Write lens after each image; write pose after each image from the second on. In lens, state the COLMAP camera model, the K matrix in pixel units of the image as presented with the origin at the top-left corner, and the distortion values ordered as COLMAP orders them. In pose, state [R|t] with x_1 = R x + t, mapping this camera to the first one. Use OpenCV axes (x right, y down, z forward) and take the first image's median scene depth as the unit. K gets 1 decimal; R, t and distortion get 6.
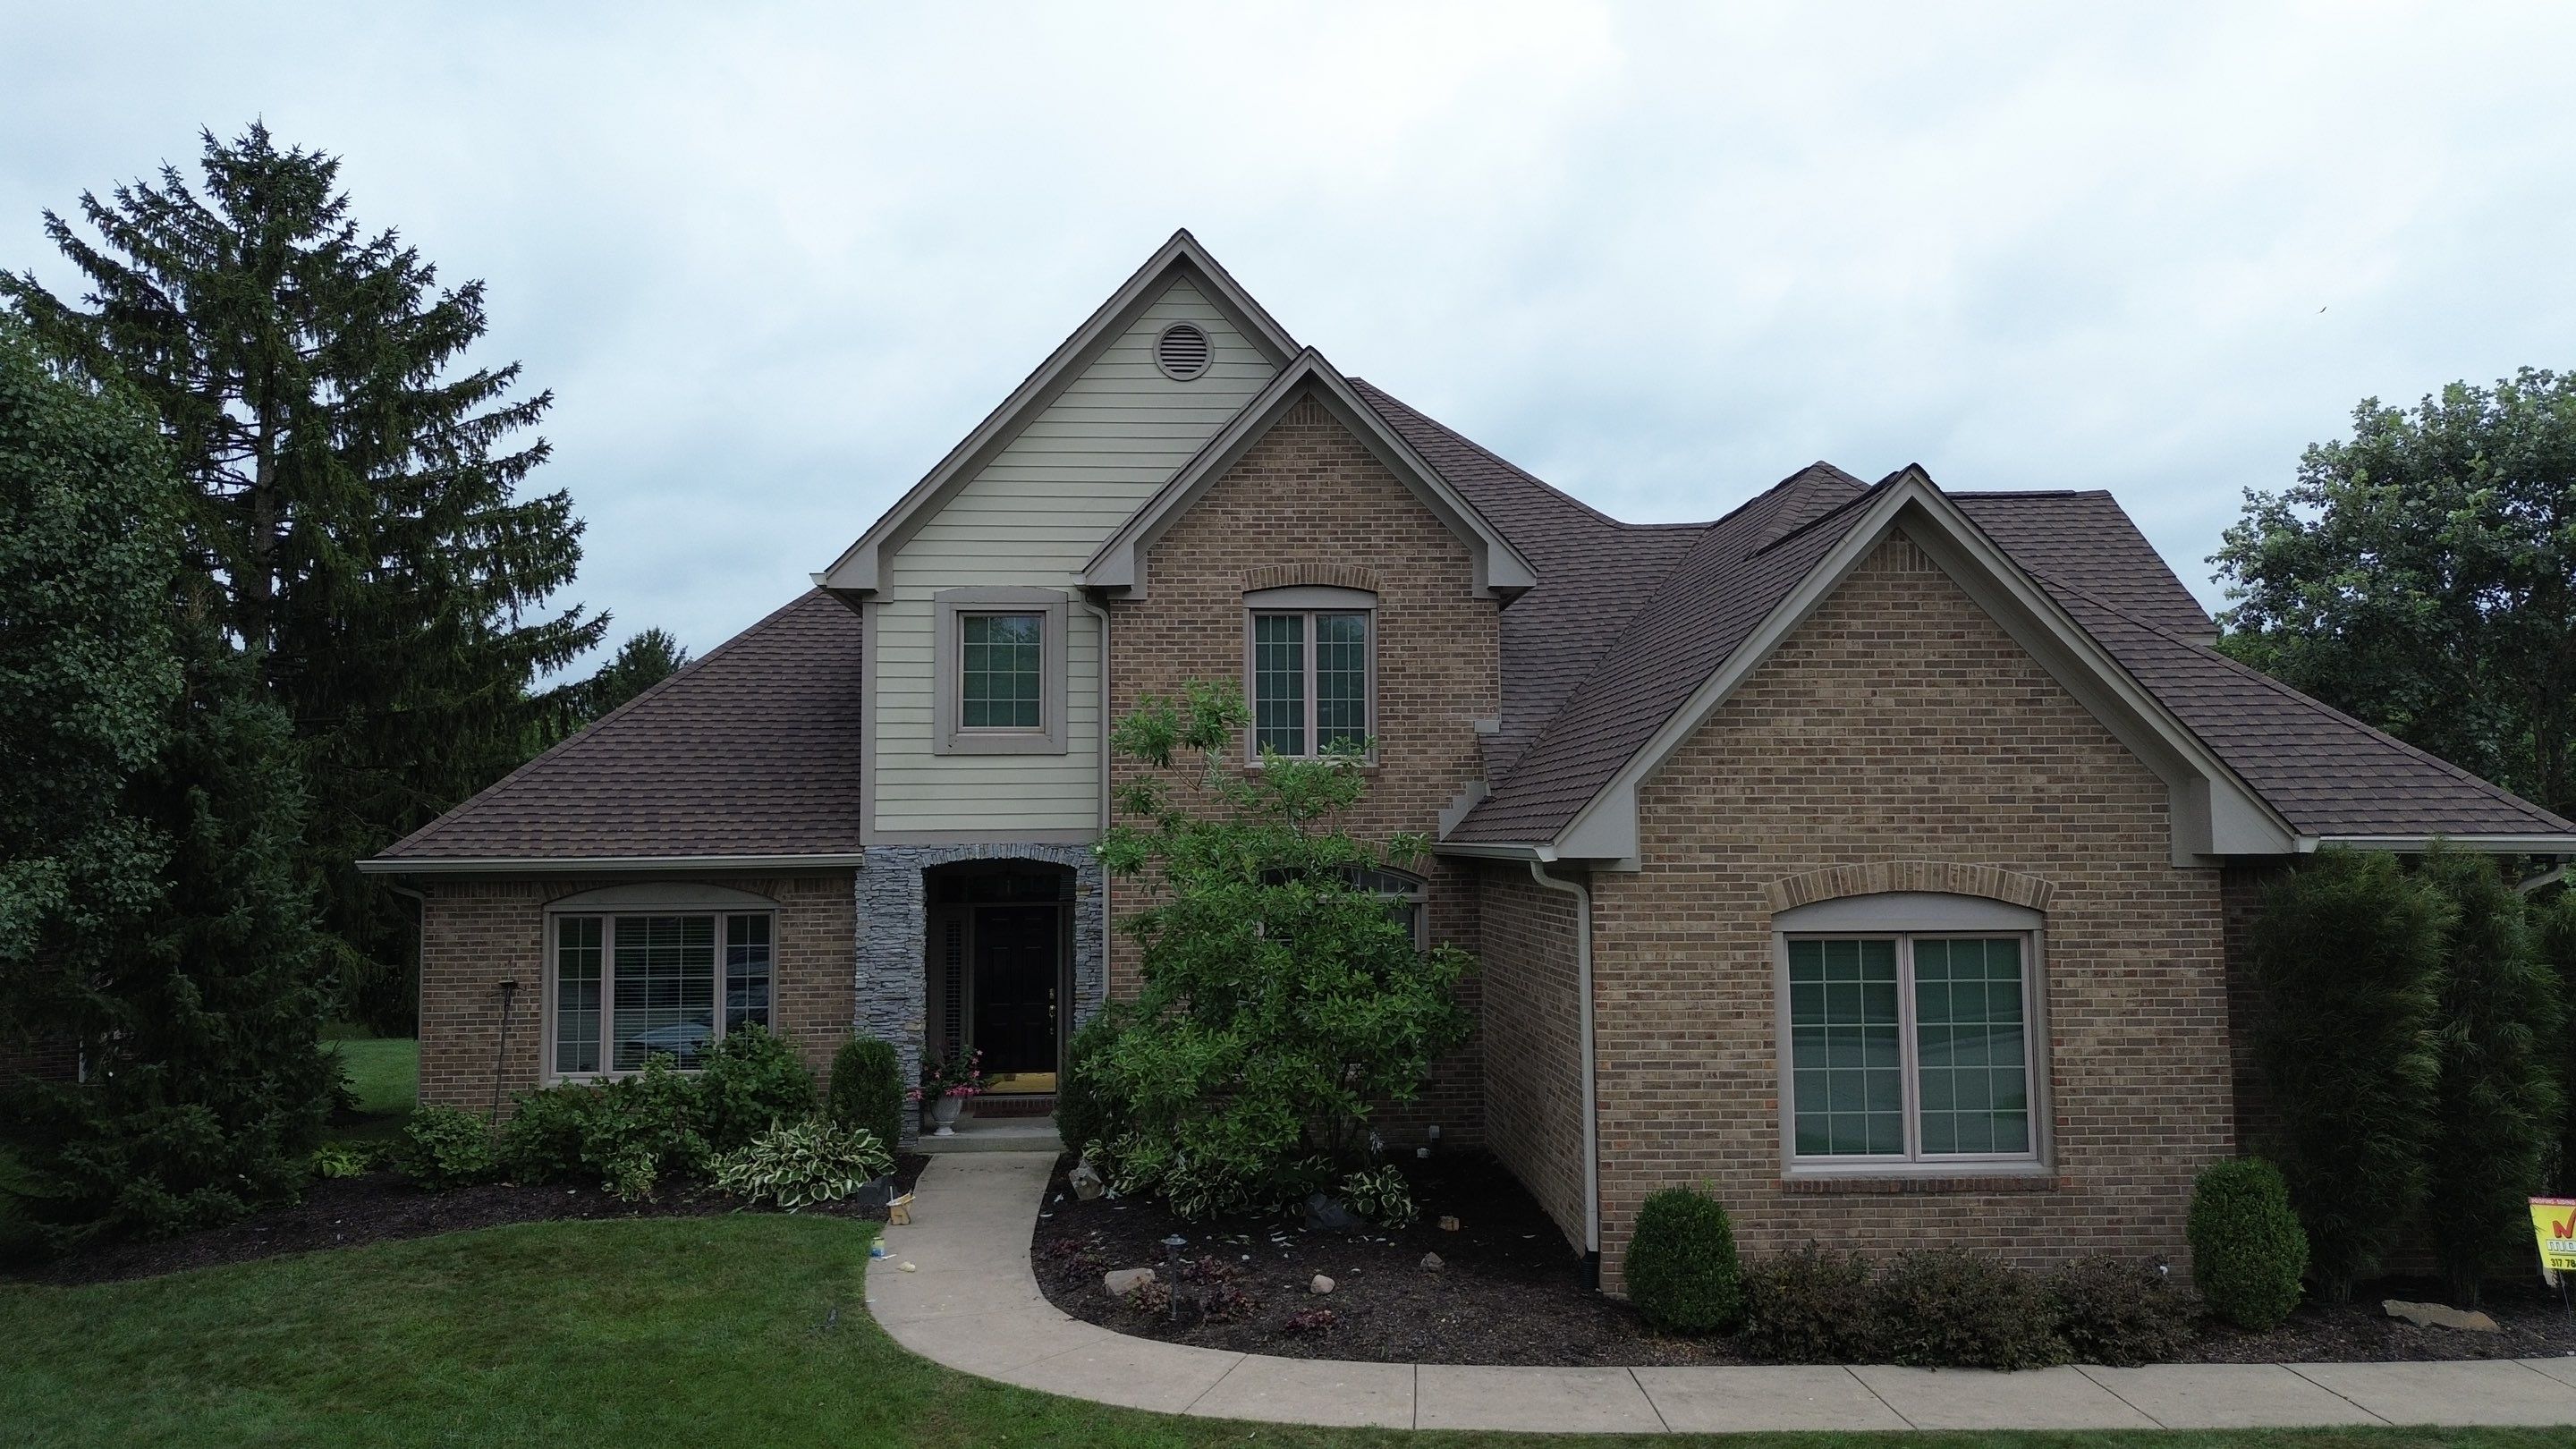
lens RADIAL K [[1832.9, 0, 1277.4], [0, 1832.9, 733.1], [0, 0, 1]] dist [0.058781, -0.049996]
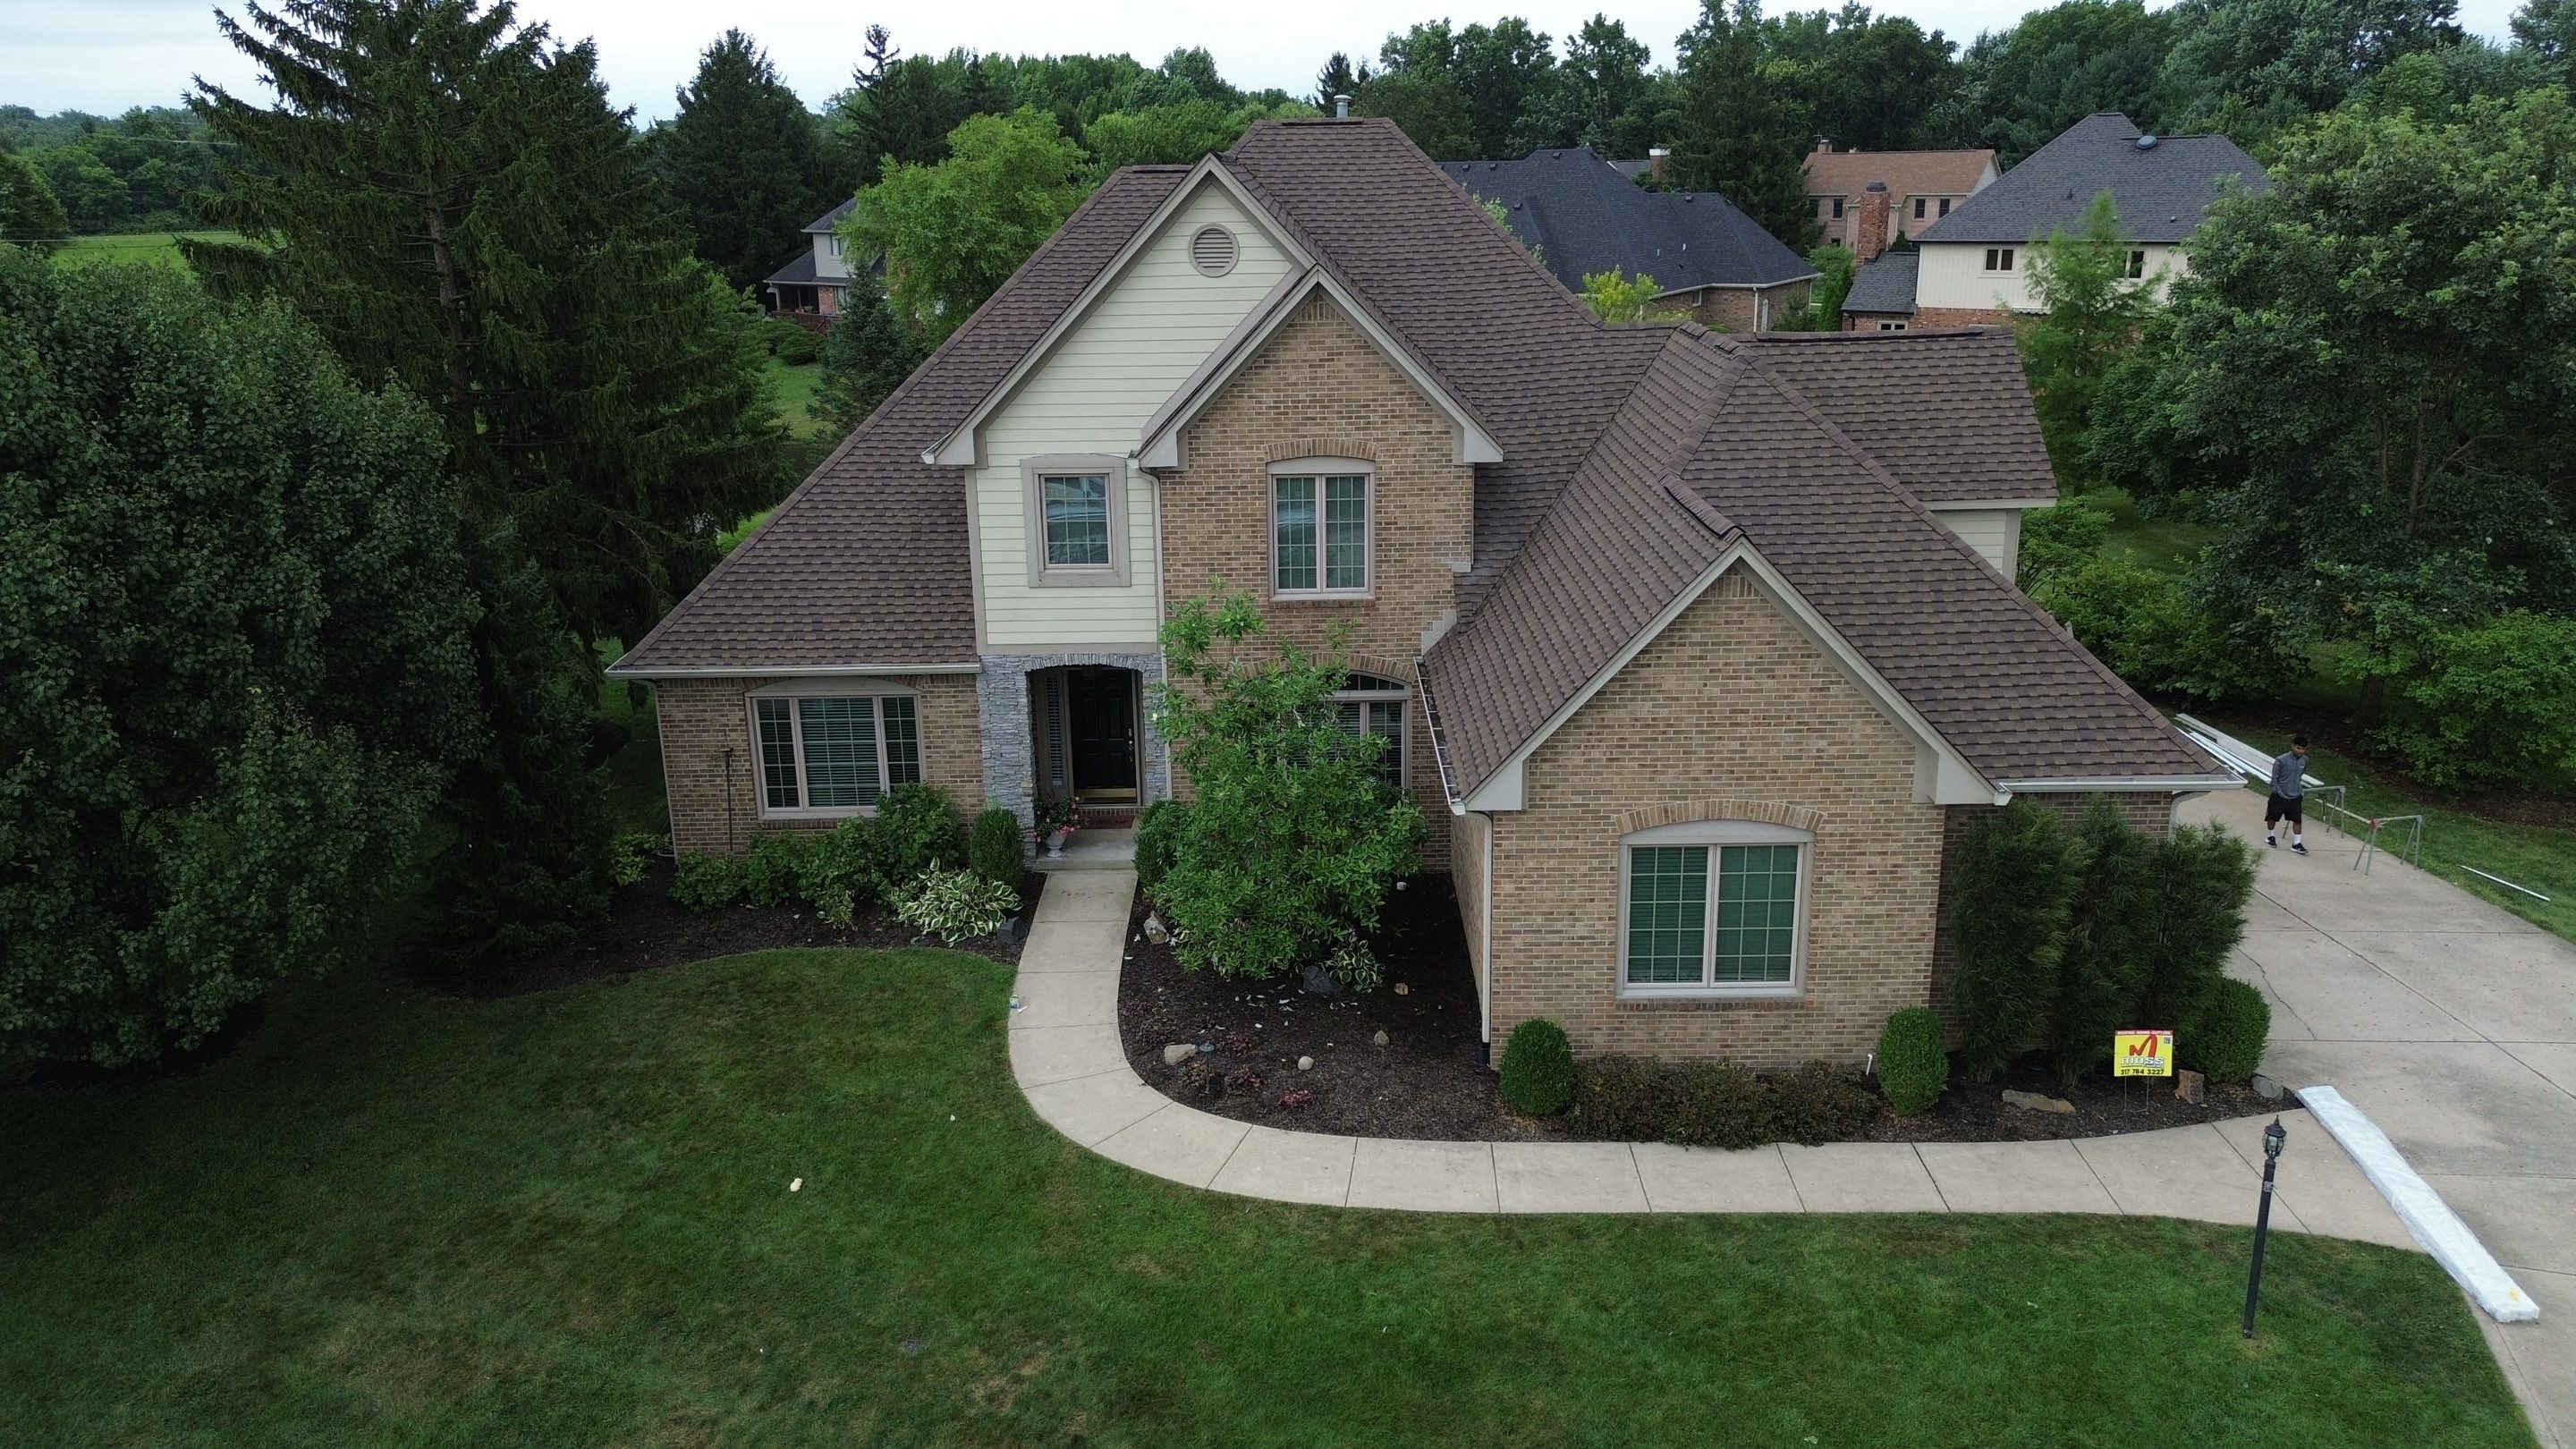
lens RADIAL K [[1832.9, 0, 1276.3], [0, 1832.9, 739.4], [0, 0, 1]] dist [0.058781, -0.049996]
pose [[0.998396, 0.005699, -0.056336, 0.081415], [0.015020, 0.932623, 0.360539, -0.482014], [0.054595, -0.360807, 0.931041, -0.308627]]
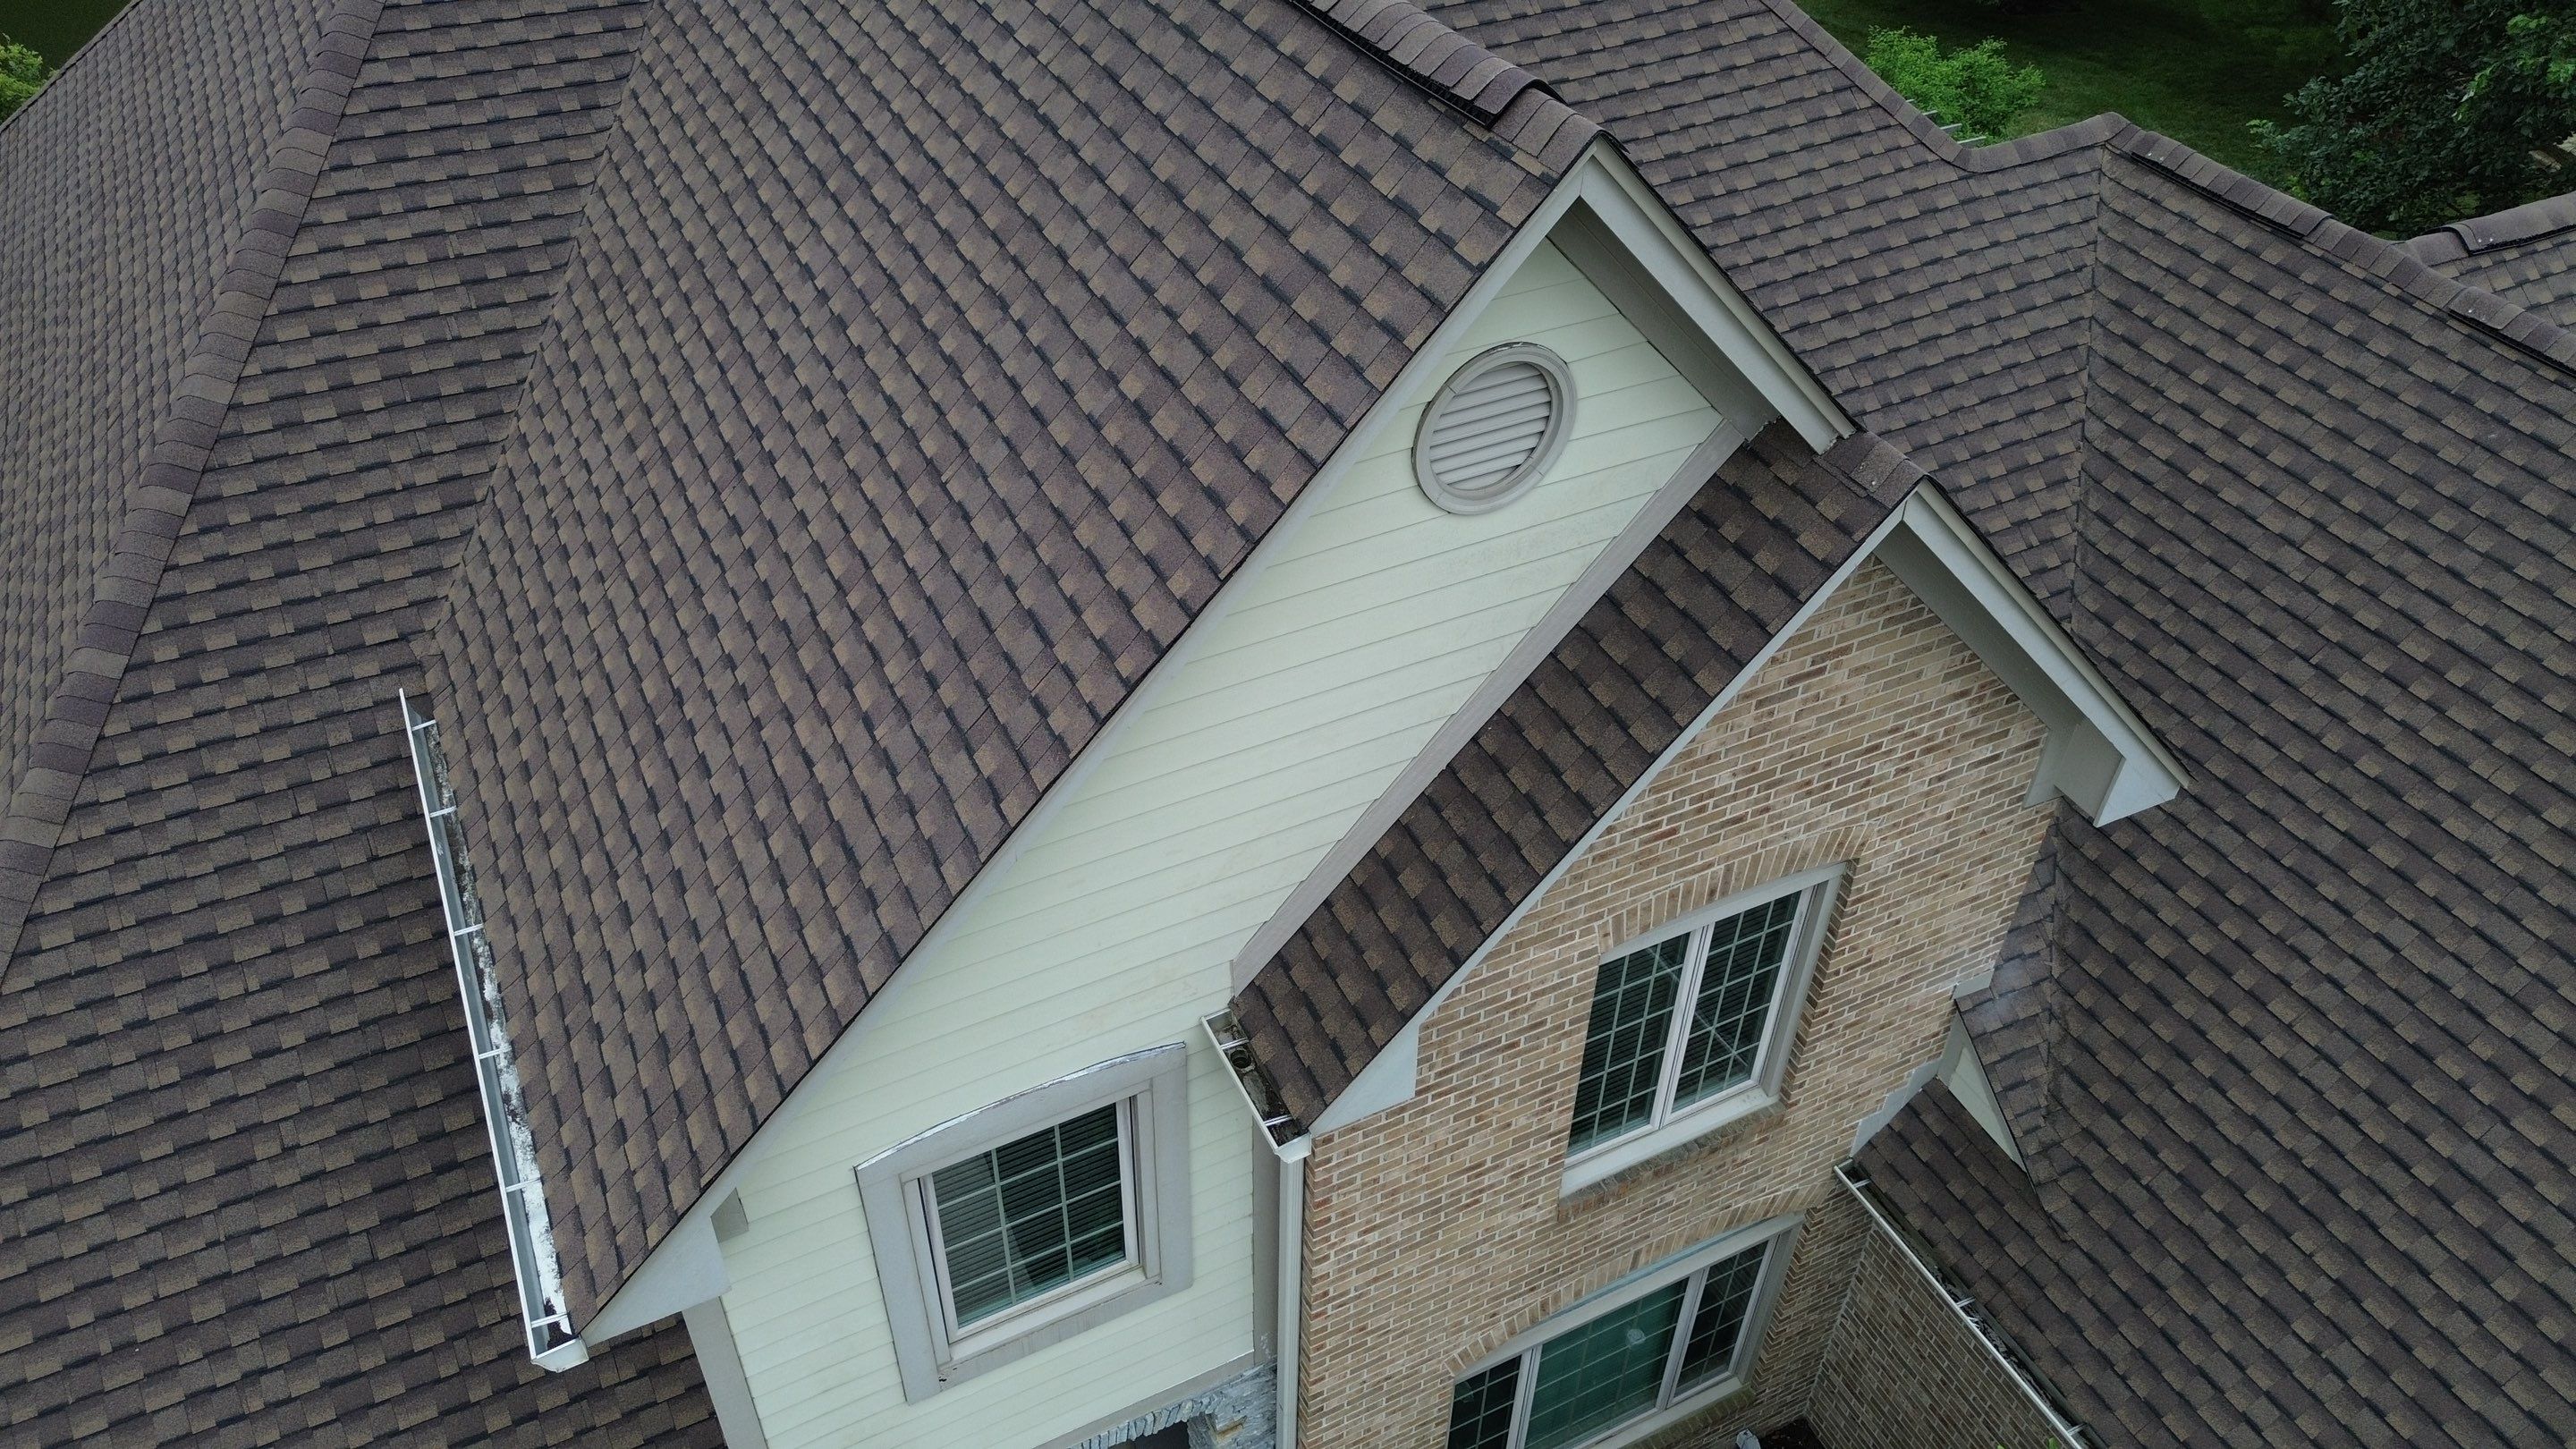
lens RADIAL K [[1832.9, 0, 1279.4], [0, 1832.9, 723.4], [0, 0, 1]] dist [0.058781, -0.049996]
pose [[0.913542, -0.249209, 0.321460, -0.285101], [-0.044454, 0.724416, 0.687928, -0.550420], [-0.404309, -0.642741, 0.650706, 1.088529]]
